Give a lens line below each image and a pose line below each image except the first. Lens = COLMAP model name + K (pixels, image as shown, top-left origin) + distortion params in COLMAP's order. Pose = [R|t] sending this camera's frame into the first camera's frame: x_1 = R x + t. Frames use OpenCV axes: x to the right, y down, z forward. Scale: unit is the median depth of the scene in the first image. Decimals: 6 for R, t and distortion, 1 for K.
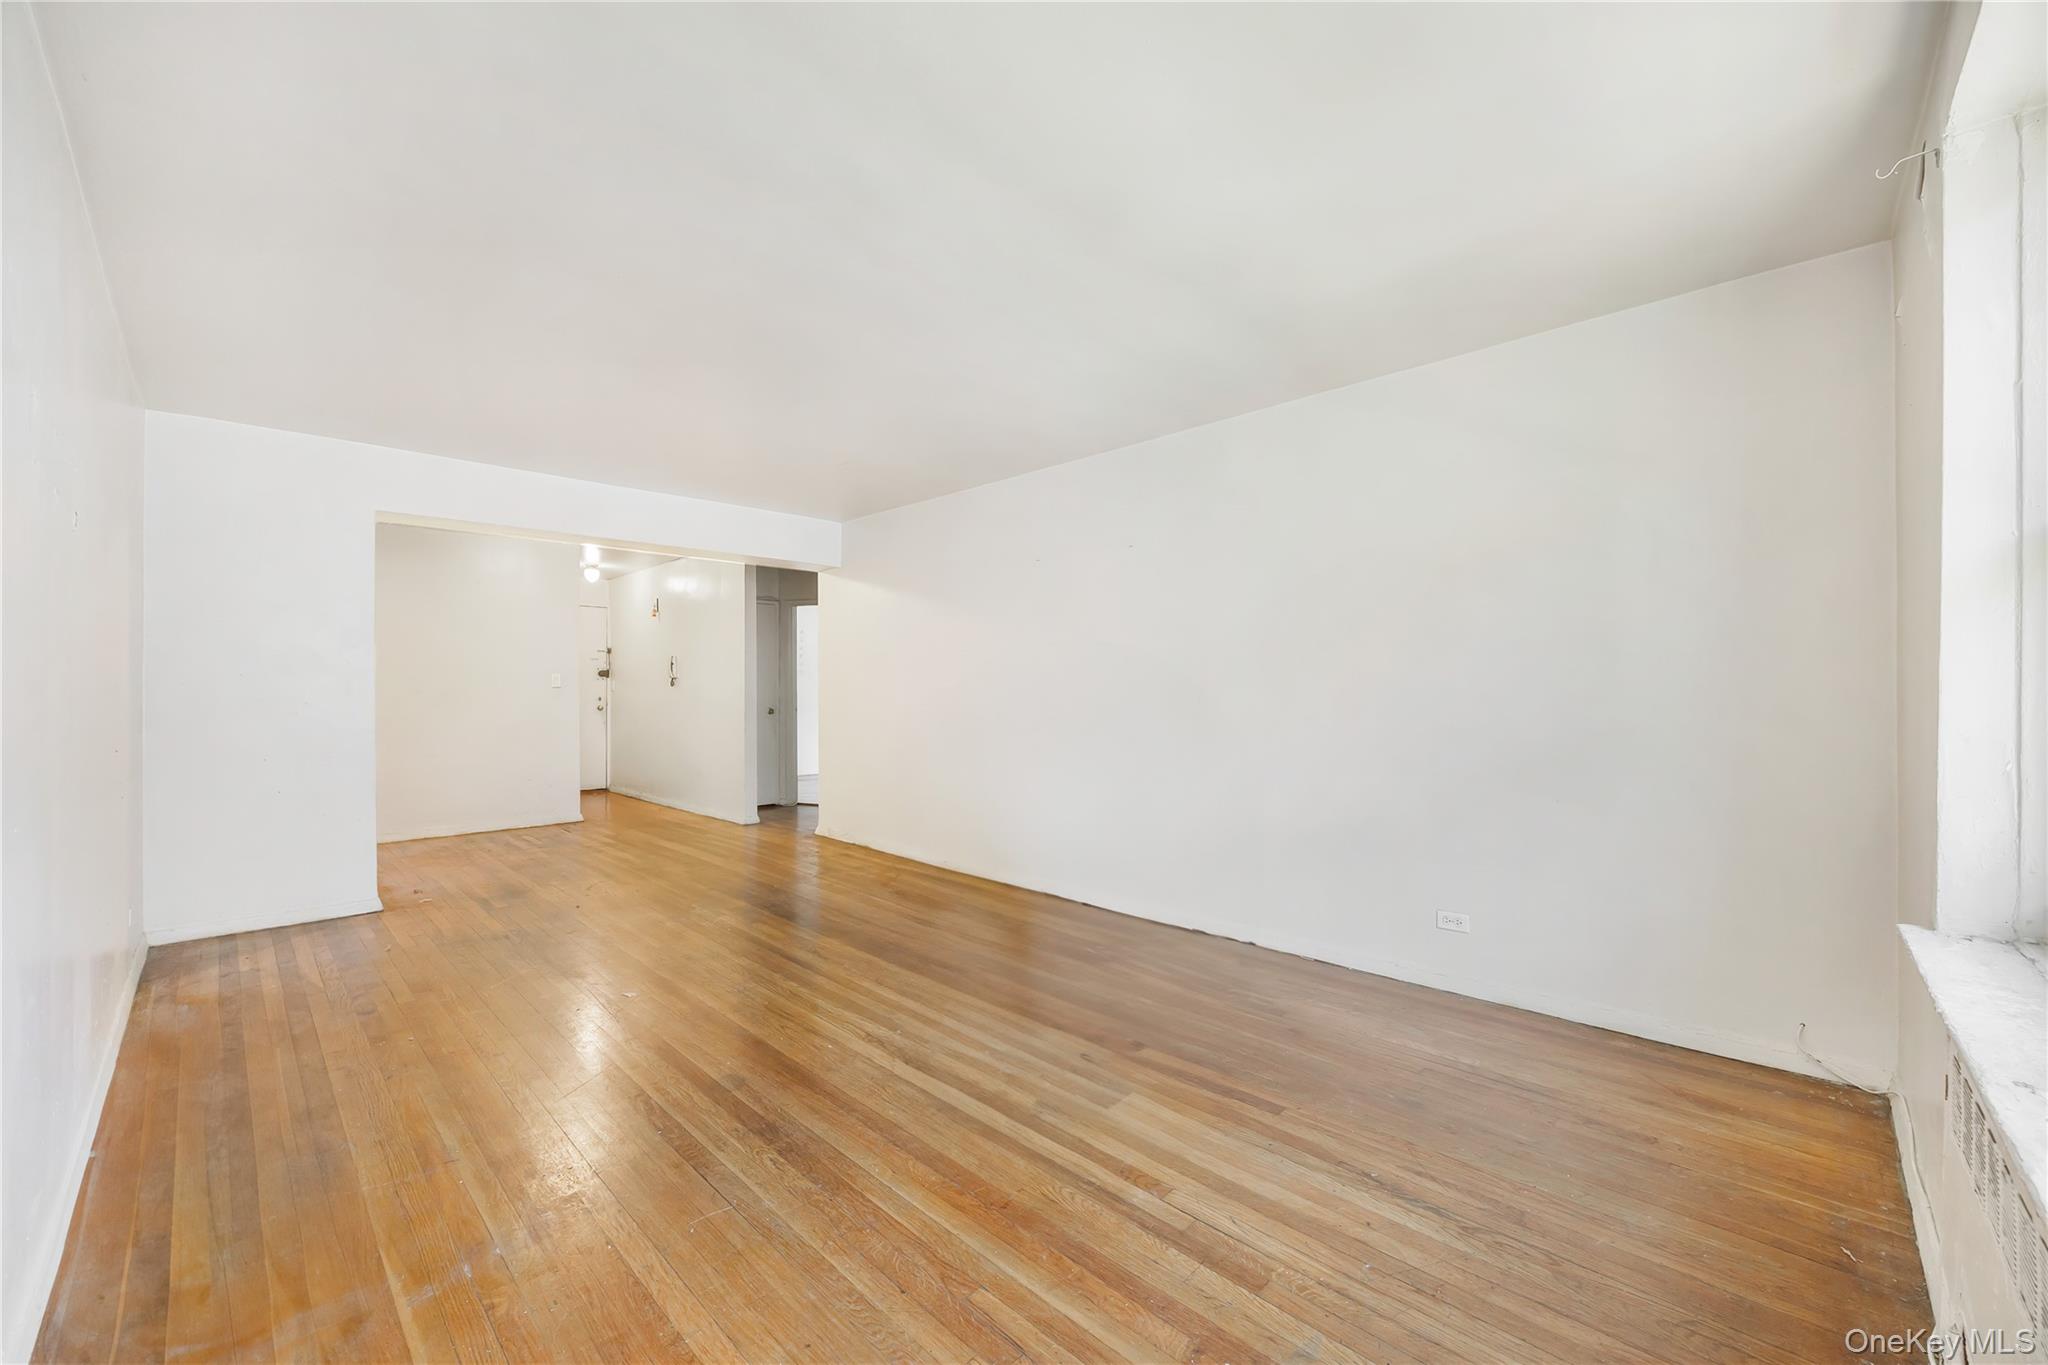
lens RADIAL K [[790.1, 0, 1023.7], [0, 790.1, 687.6], [0, 0, 1]] dist [-0.001499, 0.000109]
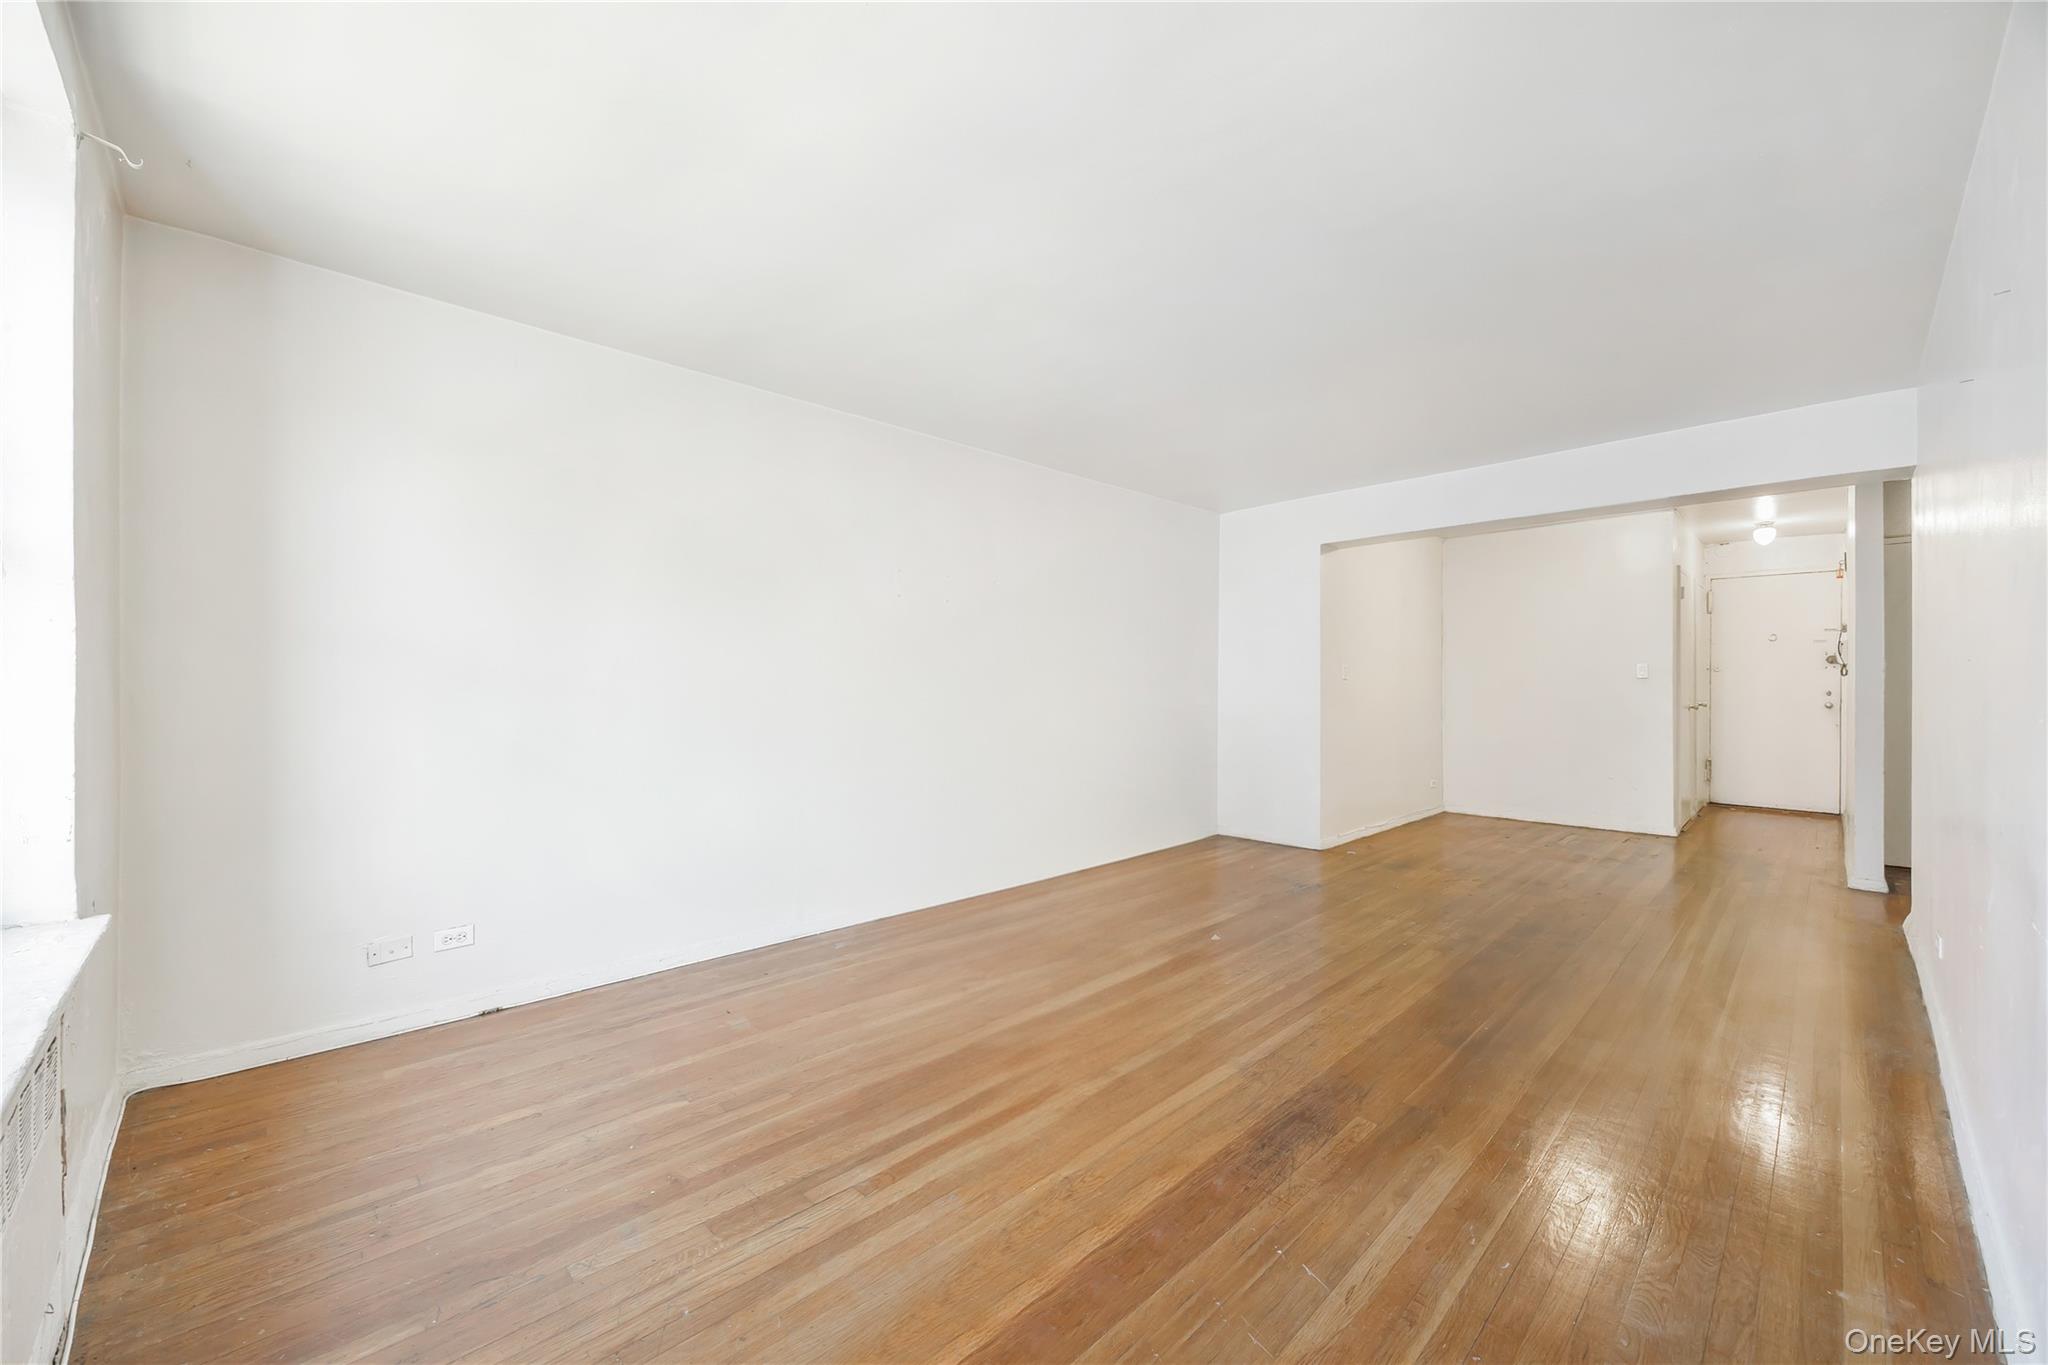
lens RADIAL K [[790.1, 0, 1023.5], [0, 790.1, 683.2], [0, 0, 1]] dist [-0.001499, 0.000109]
pose [[-0.023327, 0.004919, -0.999716, 1.185531], [0.001691, 0.999987, 0.004881, -0.000827], [0.999726, -0.001577, -0.023335, 1.252743]]
